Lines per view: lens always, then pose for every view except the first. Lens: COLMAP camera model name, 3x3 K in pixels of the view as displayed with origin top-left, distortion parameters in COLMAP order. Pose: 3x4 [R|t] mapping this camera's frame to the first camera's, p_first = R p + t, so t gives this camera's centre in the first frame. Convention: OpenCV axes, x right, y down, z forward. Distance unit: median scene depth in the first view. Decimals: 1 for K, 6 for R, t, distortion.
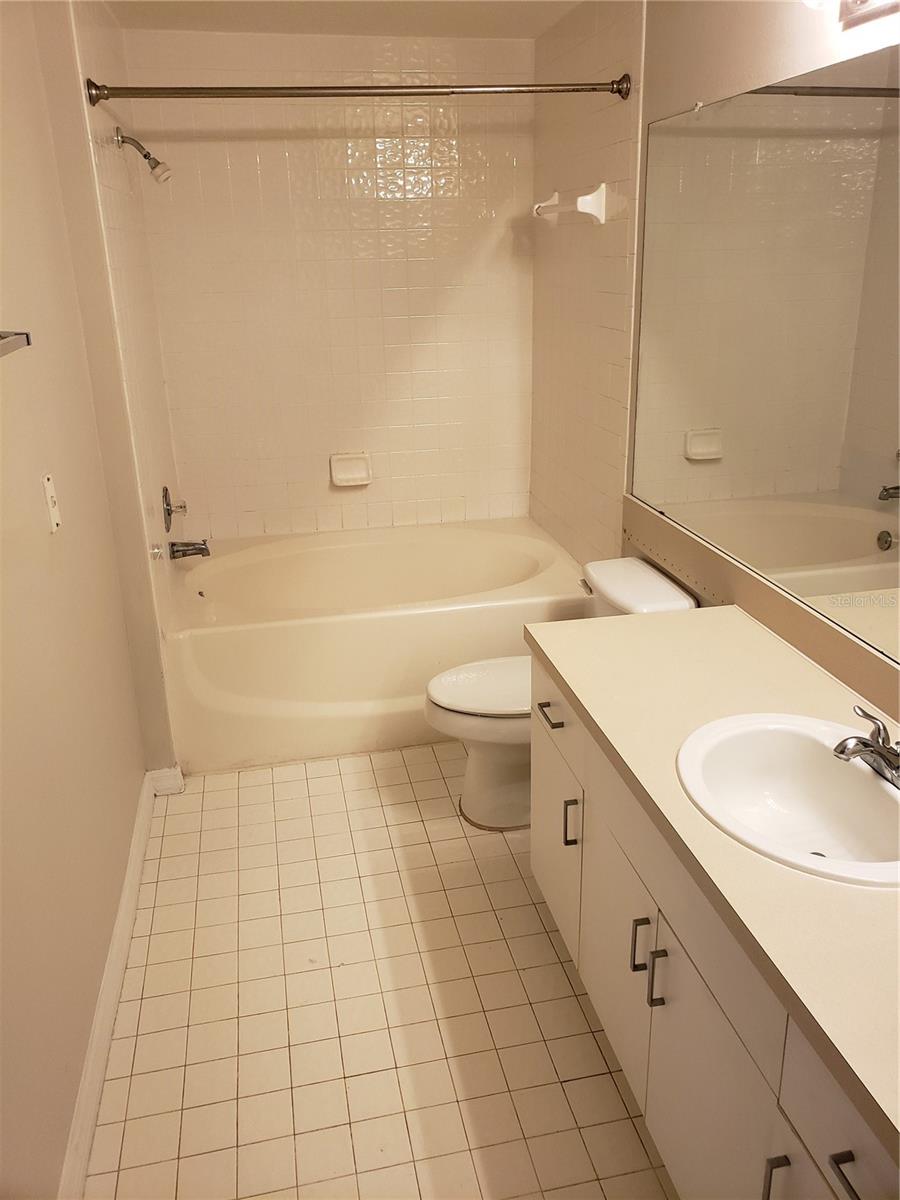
lens RADIAL K [[977.1, 0, 450.0], [0, 977.1, 600.0], [0, 0, 1]] dist [0.088214, -0.030229]
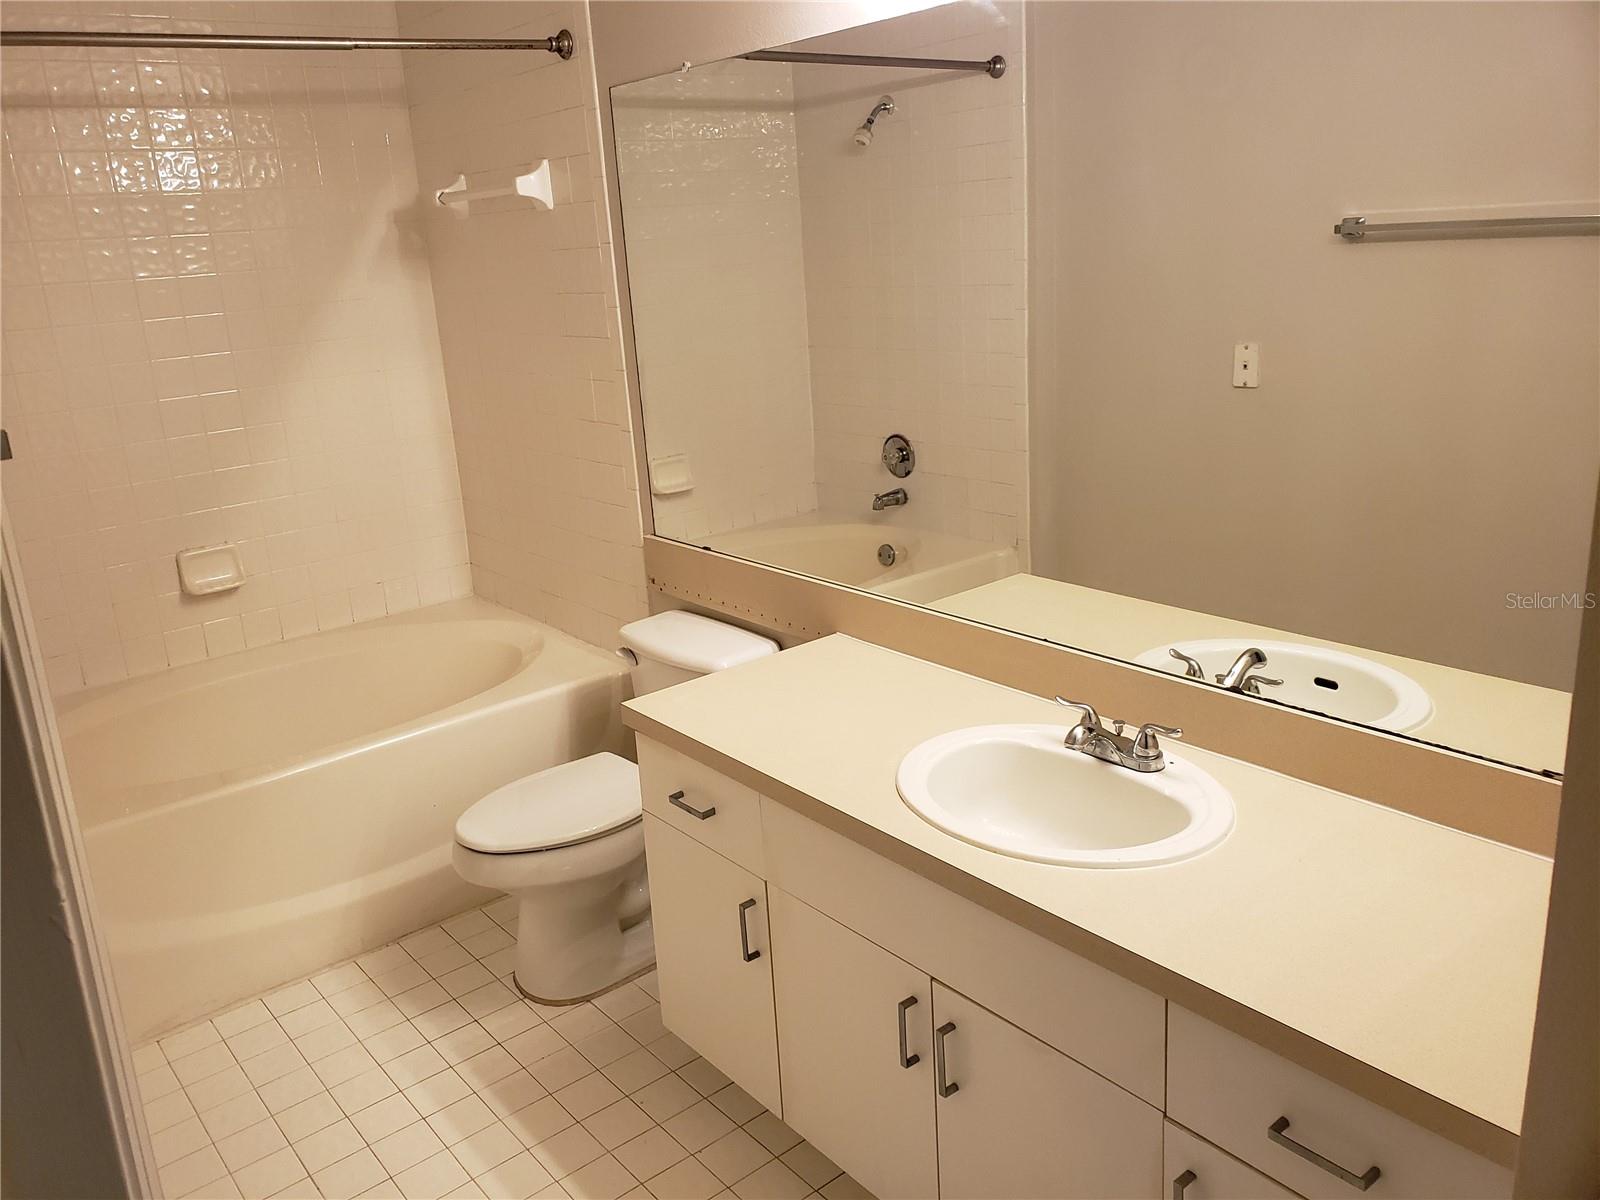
lens RADIAL K [[1302.8, 0, 800.0], [0, 1302.8, 600.0], [0, 0, 1]] dist [0.088214, -0.030229]
pose [[0.896124, -0.169191, 0.410287, -0.153910], [0.202550, 0.978499, -0.038892, 0.009981], [-0.394886, 0.117956, 0.911127, -0.007034]]
